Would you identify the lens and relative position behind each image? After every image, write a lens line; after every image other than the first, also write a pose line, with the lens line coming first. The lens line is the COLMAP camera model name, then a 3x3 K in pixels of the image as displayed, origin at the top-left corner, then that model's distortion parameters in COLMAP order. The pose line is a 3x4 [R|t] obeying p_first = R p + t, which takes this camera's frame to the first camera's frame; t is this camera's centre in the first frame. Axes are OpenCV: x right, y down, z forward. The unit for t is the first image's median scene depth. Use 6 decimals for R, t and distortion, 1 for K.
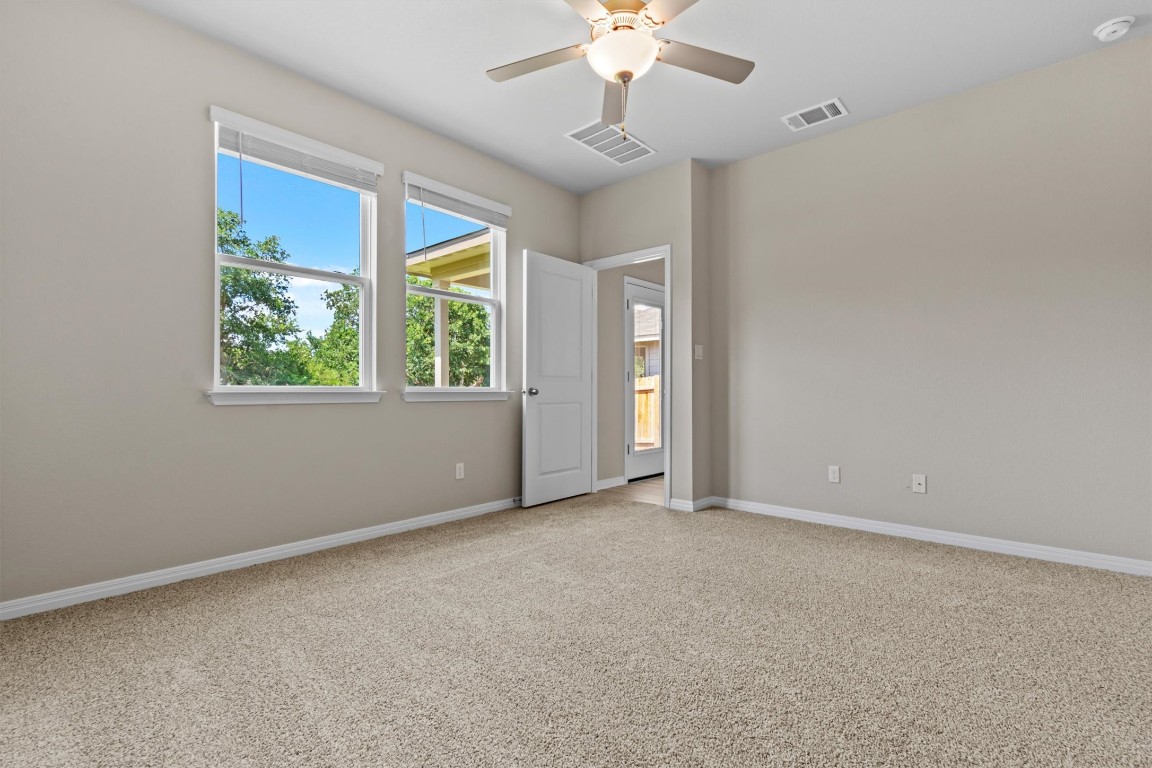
lens RADIAL K [[512.4, 0, 579.1], [0, 512.4, 388.2], [0, 0, 1]] dist [0.000315, -0.000114]
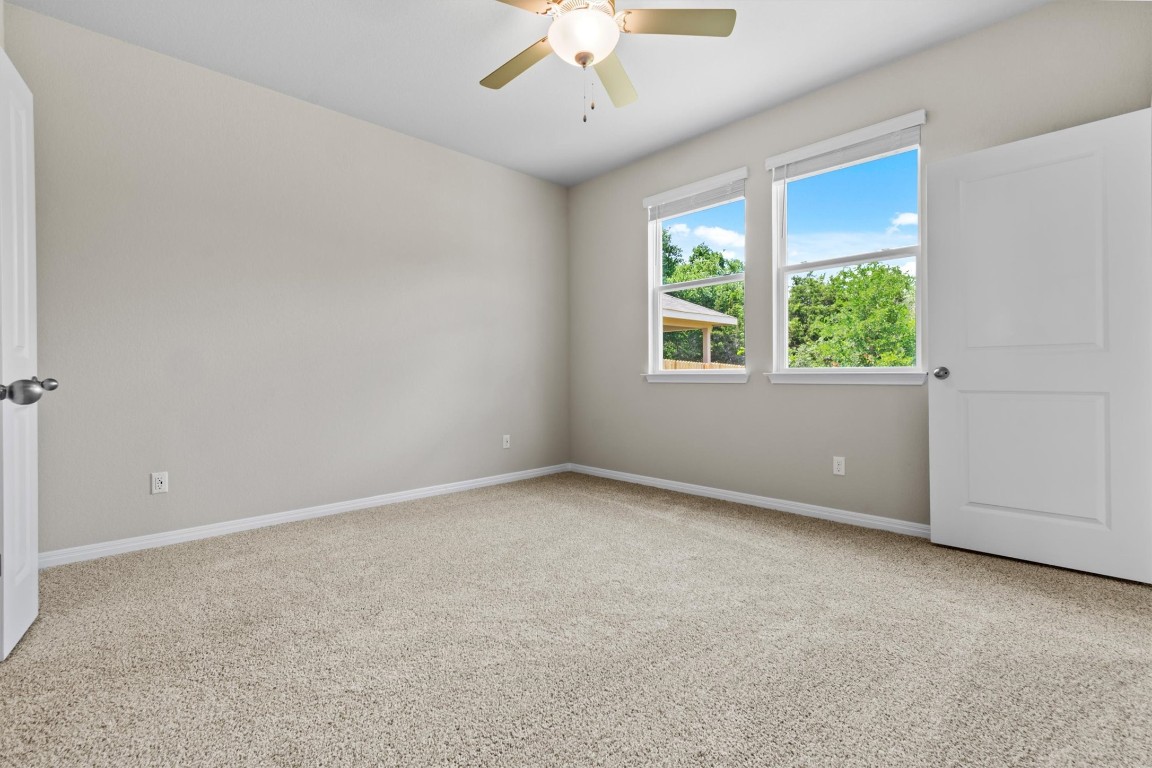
lens RADIAL K [[512.4, 0, 577.6], [0, 512.4, 377.2], [0, 0, 1]] dist [0.000315, -0.000114]
pose [[-0.051951, 0.004550, -0.998639, 0.646811], [0.009508, 0.999947, 0.004062, 0.005655], [0.998604, -0.009284, -0.051991, 0.608439]]
